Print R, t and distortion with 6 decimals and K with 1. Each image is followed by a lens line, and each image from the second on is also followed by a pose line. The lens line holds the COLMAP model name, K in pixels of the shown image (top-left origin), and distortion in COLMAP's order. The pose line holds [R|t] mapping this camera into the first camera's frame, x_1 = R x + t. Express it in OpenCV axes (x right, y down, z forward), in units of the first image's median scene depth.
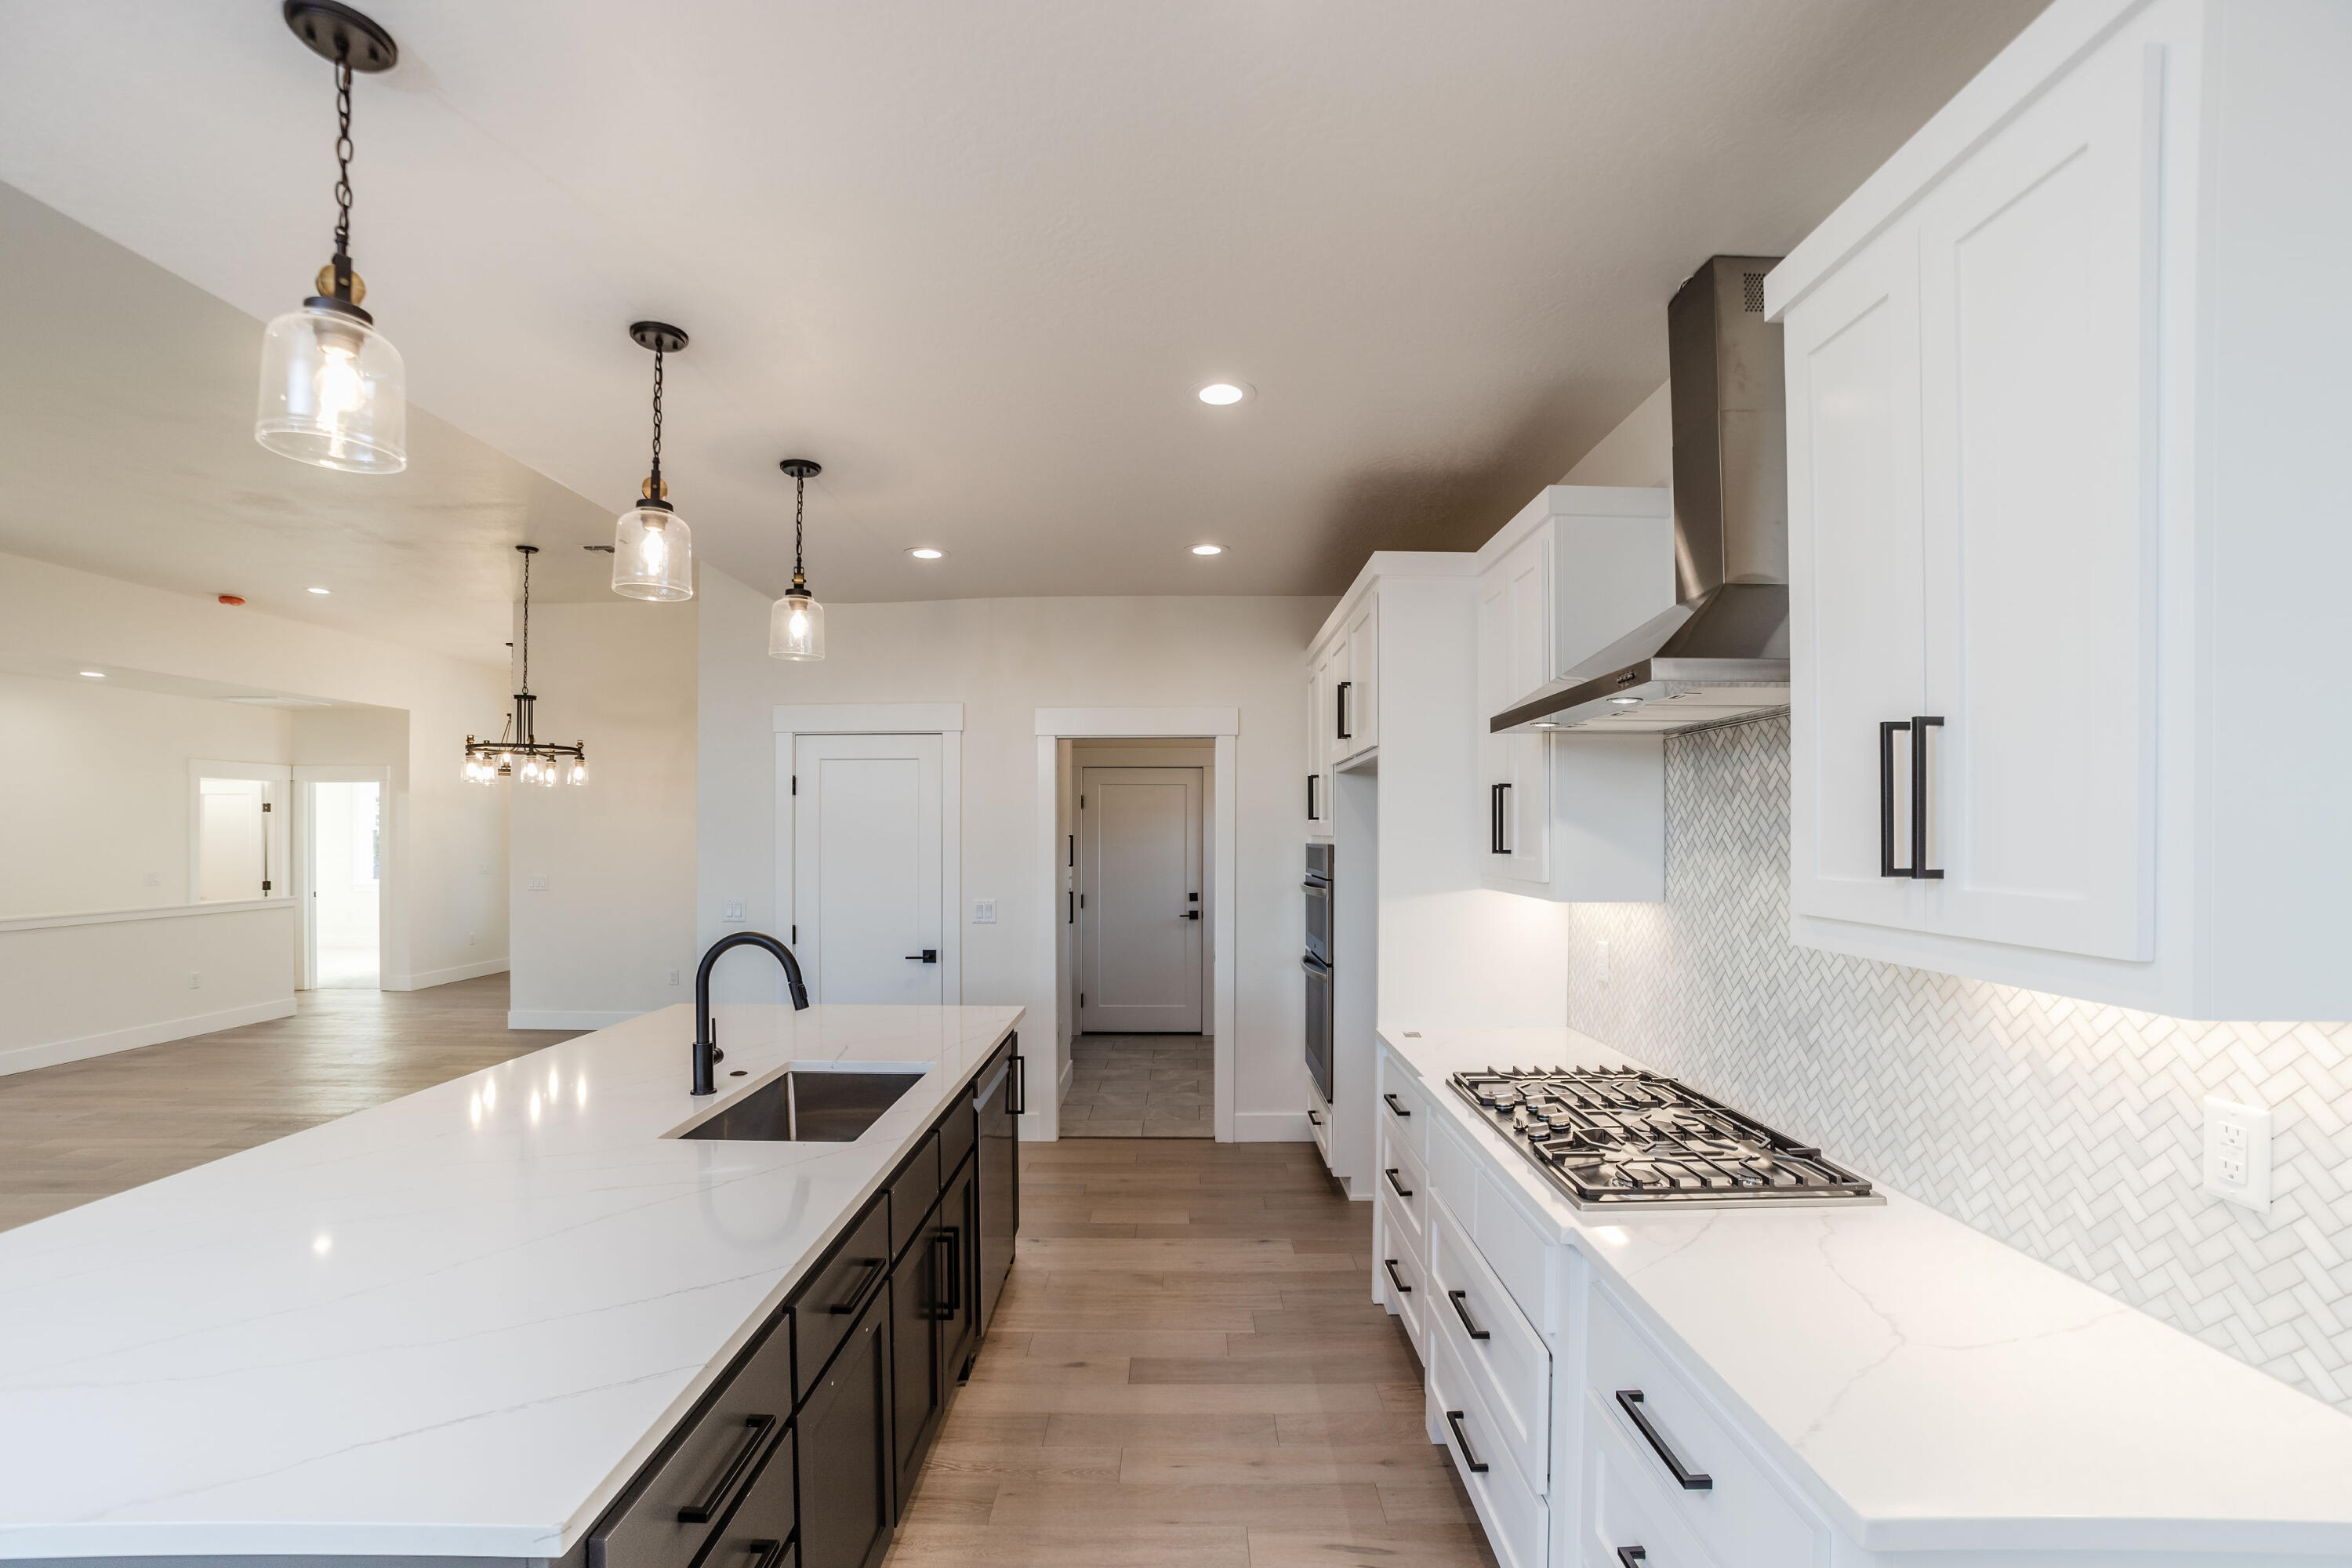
lens RADIAL K [[1035.6, 0, 1177.5], [0, 1035.6, 842.6], [0, 0, 1]] dist [-0.072166, 0.032099]
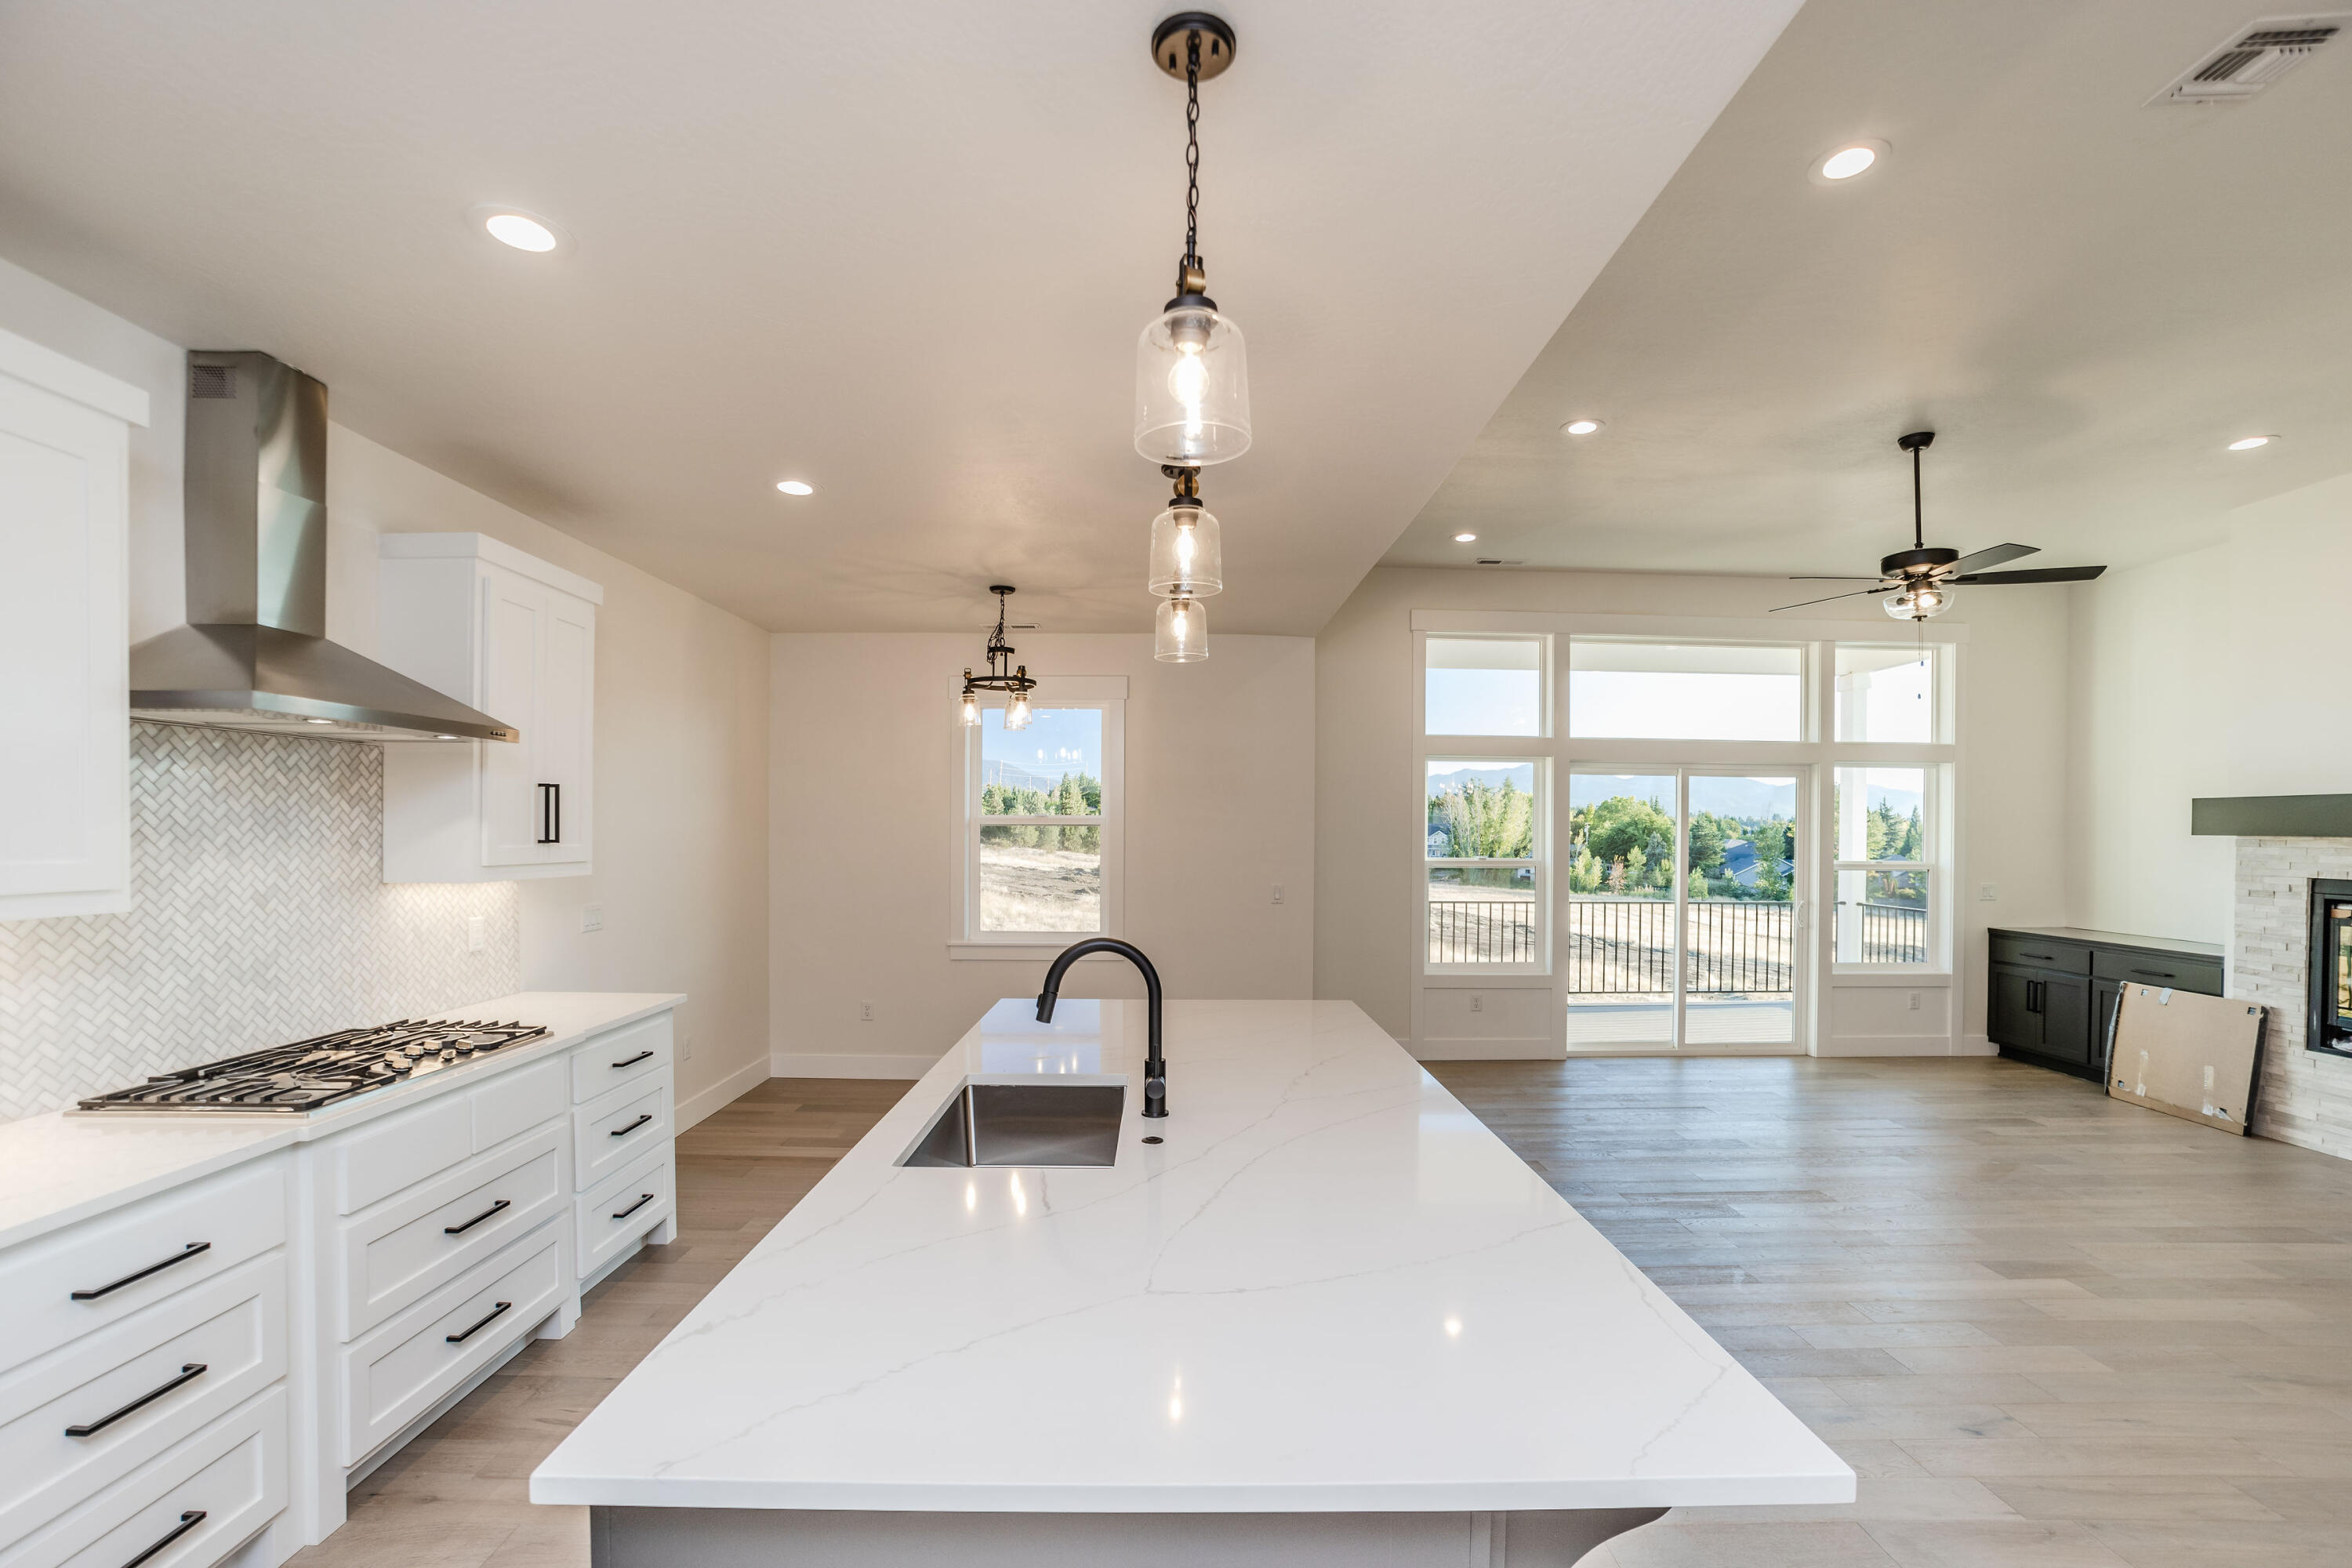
lens RADIAL K [[1035.6, 0, 1177.5], [0, 1035.6, 842.6], [0, 0, 1]] dist [-0.072166, 0.032099]
pose [[-0.999949, -0.005736, -0.008278, -0.484607], [-0.005931, 0.999701, 0.023731, -0.020818], [0.008139, 0.023779, -0.999684, 1.954149]]
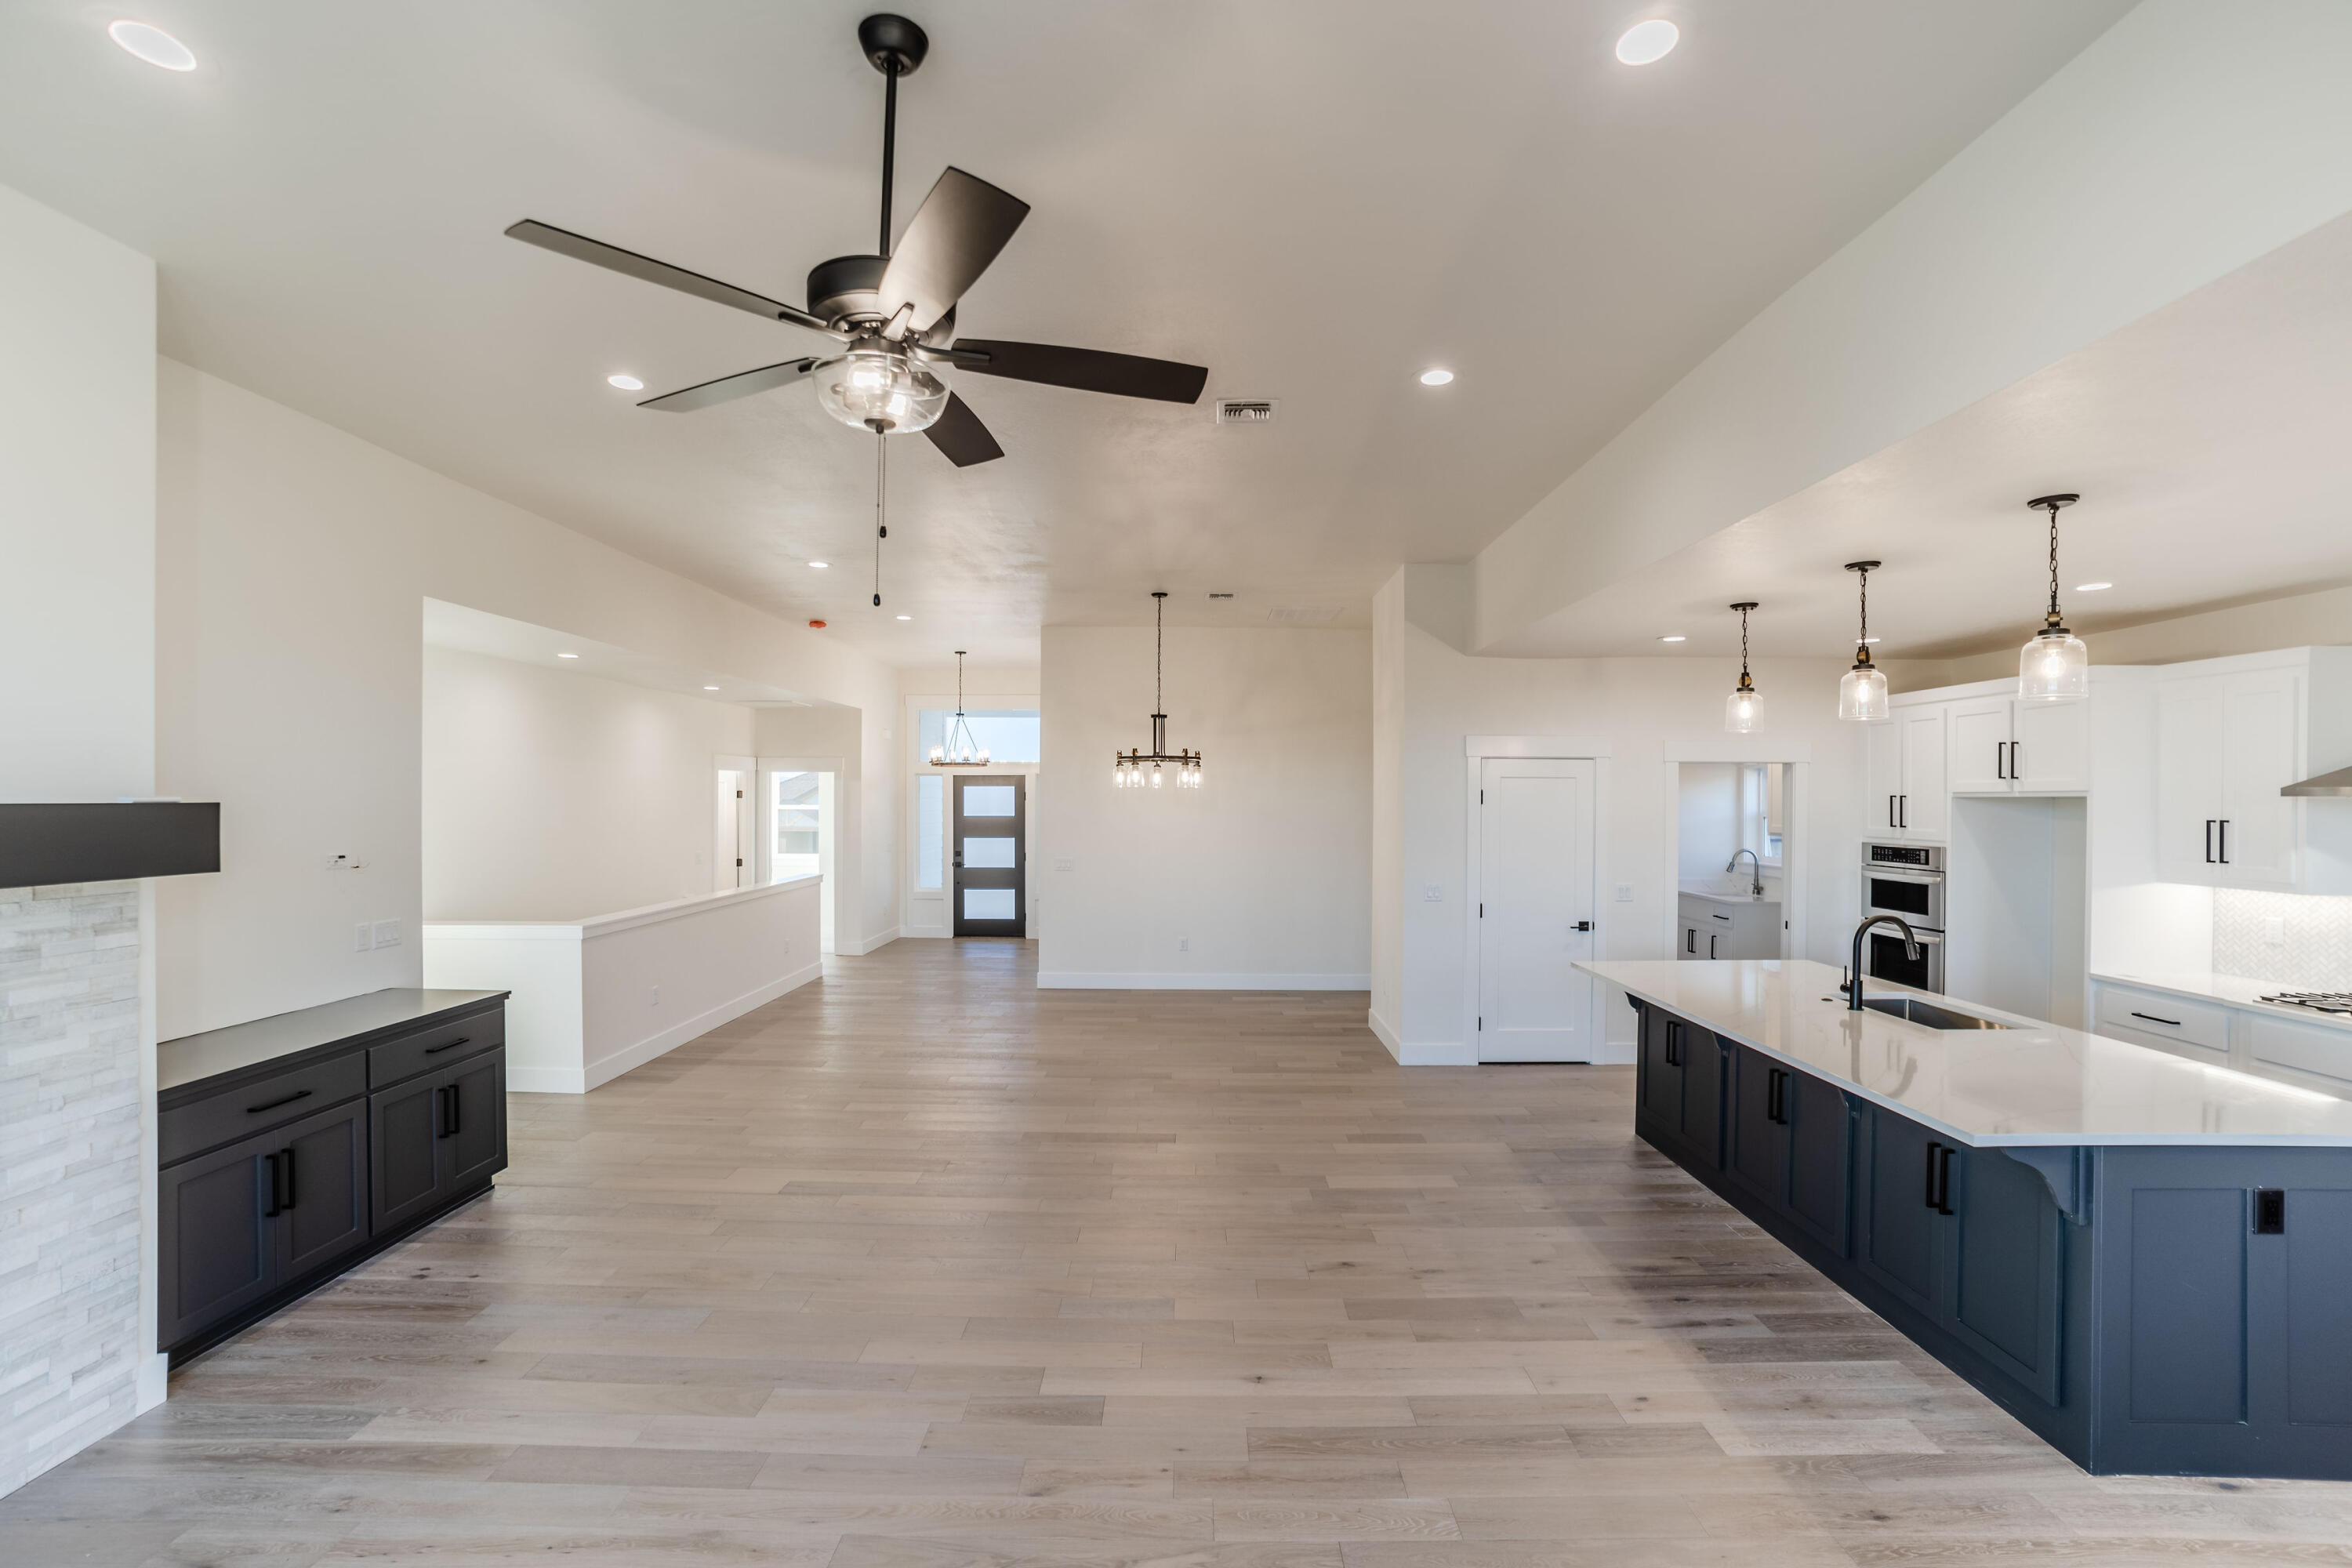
lens RADIAL K [[1034.6, 0, 1193.7], [0, 1034.6, 806.8], [0, 0, 1]] dist [-0.076427, 0.032486]
pose [[0.999976, 0.003951, 0.005658, -1.599039], [-0.003942, 0.999991, -0.001560, -0.084251], [-0.005664, 0.001538, 0.999983, -0.672985]]
